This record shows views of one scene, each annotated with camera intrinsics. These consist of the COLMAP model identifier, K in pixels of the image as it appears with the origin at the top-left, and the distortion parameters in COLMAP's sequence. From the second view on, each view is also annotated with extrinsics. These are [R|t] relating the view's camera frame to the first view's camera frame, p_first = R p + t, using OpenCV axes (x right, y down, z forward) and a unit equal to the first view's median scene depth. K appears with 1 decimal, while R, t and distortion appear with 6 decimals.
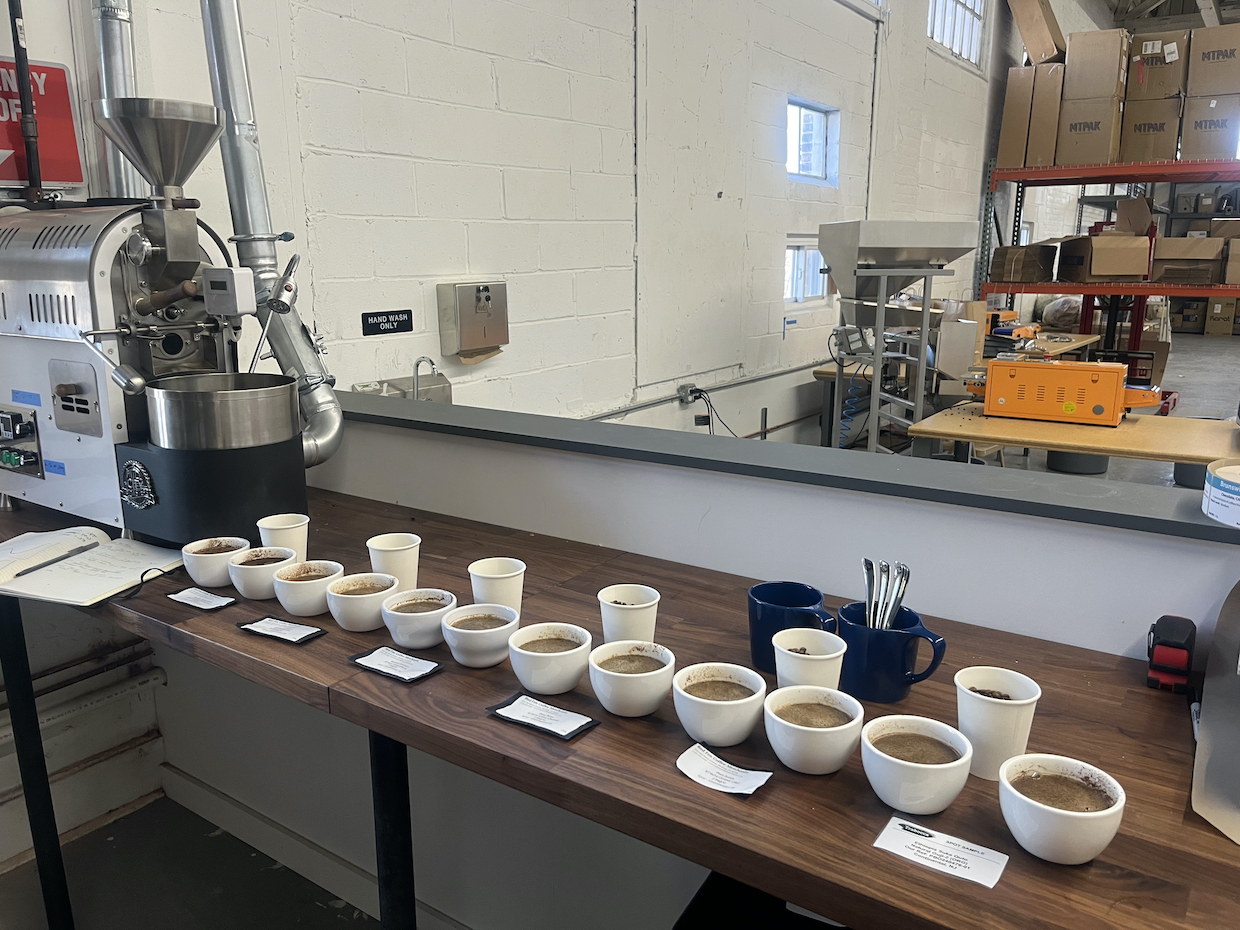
lens RADIAL K [[936.6, 0, 620.0], [0, 936.6, 465.0], [0, 0, 1]] dist [0.083449, -0.125826]
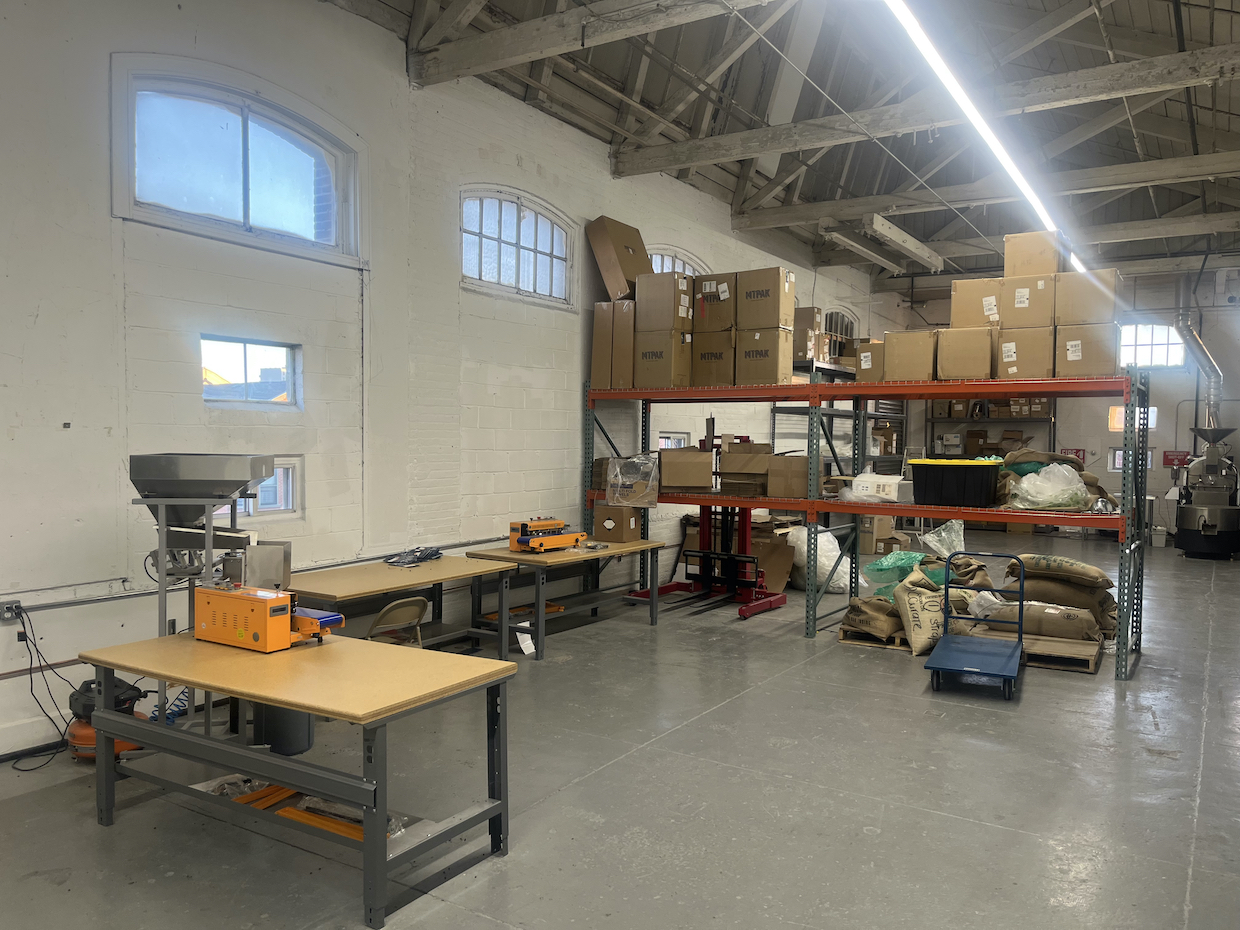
lens RADIAL K [[936.6, 0, 620.0], [0, 936.6, 465.0], [0, 0, 1]] dist [0.083449, -0.125826]
pose [[0.999680, 0.011453, 0.022558, 0.438385], [-0.006957, 0.981729, -0.190158, -0.023827], [-0.024324, 0.189940, 0.981494, -0.046445]]
